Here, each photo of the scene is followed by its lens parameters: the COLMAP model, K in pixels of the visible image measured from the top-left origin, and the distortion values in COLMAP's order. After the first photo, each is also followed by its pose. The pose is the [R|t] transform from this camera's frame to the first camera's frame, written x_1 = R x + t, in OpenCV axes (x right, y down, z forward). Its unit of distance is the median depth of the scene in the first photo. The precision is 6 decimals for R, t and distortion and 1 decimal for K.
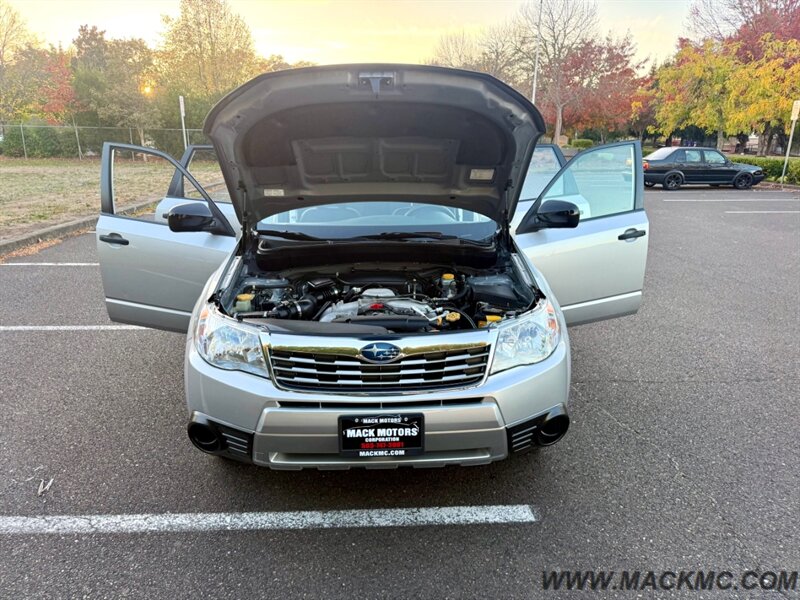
lens RADIAL K [[565.9, 0, 400.0], [0, 565.9, 300.0], [0, 0, 1]] dist [0.055862, -0.077010]
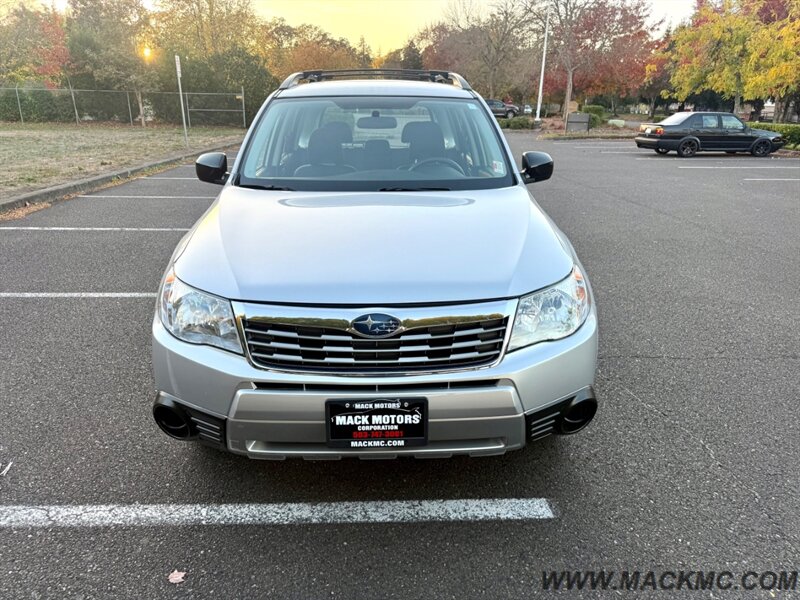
lens RADIAL K [[568.8, 0, 397.8], [0, 568.8, 299.7], [0, 0, 1]] dist [0.054026, -0.074539]
pose [[0.999926, 0.006796, -0.010056, 0.004520], [-0.006274, 0.998675, 0.051085, 0.009776], [0.010390, -0.051018, 0.998644, 0.132383]]
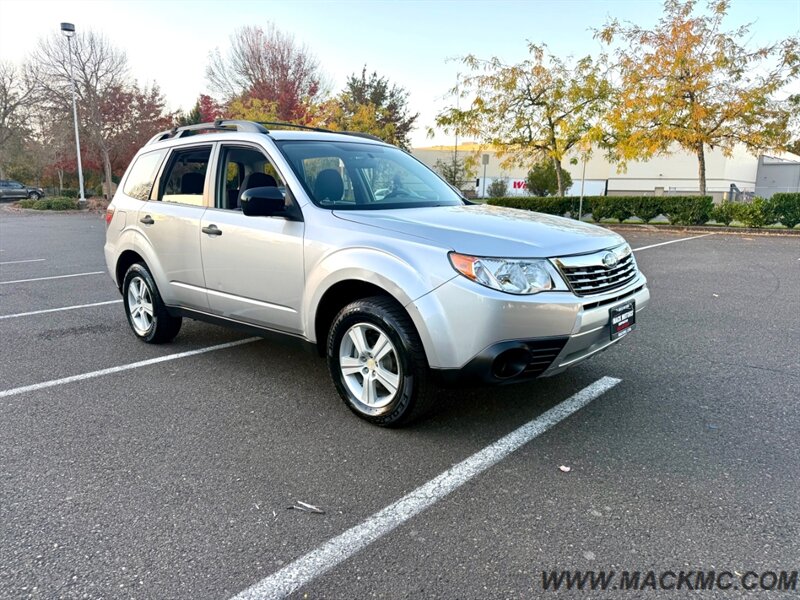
lens RADIAL K [[563.0, 0, 400.0], [0, 563.0, 300.0], [0, 0, 1]] dist [0.060977, -0.063400]
pose [[0.701911, -0.146708, 0.696992, -1.117508], [0.204585, 0.978849, 0.000006, 0.066872], [-0.682251, 0.142590, 0.717079, 0.302784]]
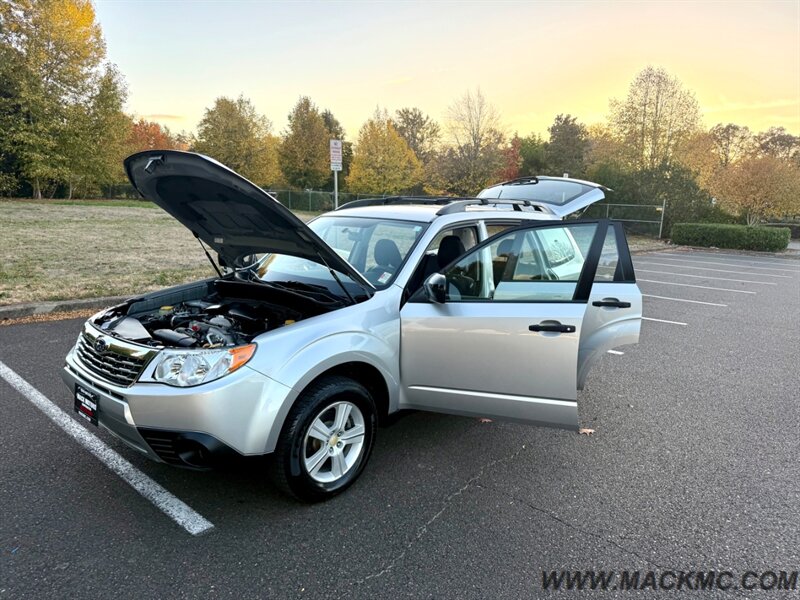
lens RADIAL K [[565.9, 0, 400.0], [0, 565.9, 300.0], [0, 0, 1]] dist [0.055862, -0.077010]
pose [[0.710116, 0.137931, -0.690442, 1.202739], [-0.222618, 0.974301, -0.034323, -0.112605], [0.667964, 0.178078, 0.722573, 0.362324]]
